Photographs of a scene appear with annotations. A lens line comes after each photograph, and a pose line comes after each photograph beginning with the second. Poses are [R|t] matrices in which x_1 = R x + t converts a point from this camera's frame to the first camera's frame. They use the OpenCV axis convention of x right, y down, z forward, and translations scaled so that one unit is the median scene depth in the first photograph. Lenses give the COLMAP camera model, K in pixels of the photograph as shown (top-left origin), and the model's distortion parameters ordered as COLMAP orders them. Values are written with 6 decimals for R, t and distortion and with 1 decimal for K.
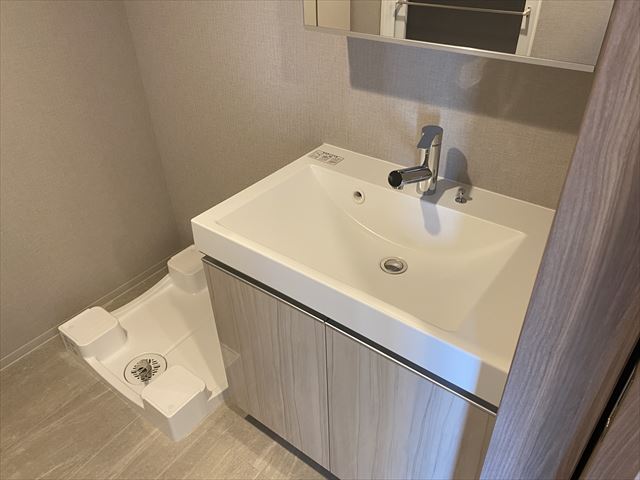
lens RADIAL K [[484.2, 0, 319.3], [0, 484.2, 239.2], [0, 0, 1]] dist [0.003309, -0.004511]
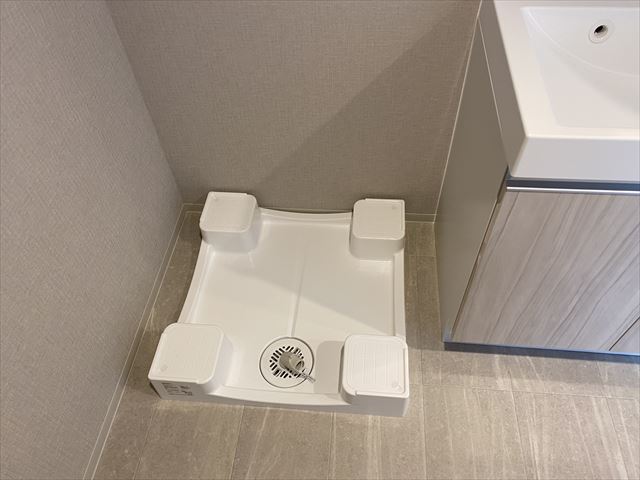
lens RADIAL K [[484.2, 0, 320.3], [0, 484.2, 237.7], [0, 0, 1]] dist [0.003309, -0.004511]
pose [[0.846193, -0.419443, 0.328671, -0.546775], [0.319294, 0.892903, 0.317452, -0.148708], [-0.426624, -0.163683, 0.889494, 0.379042]]
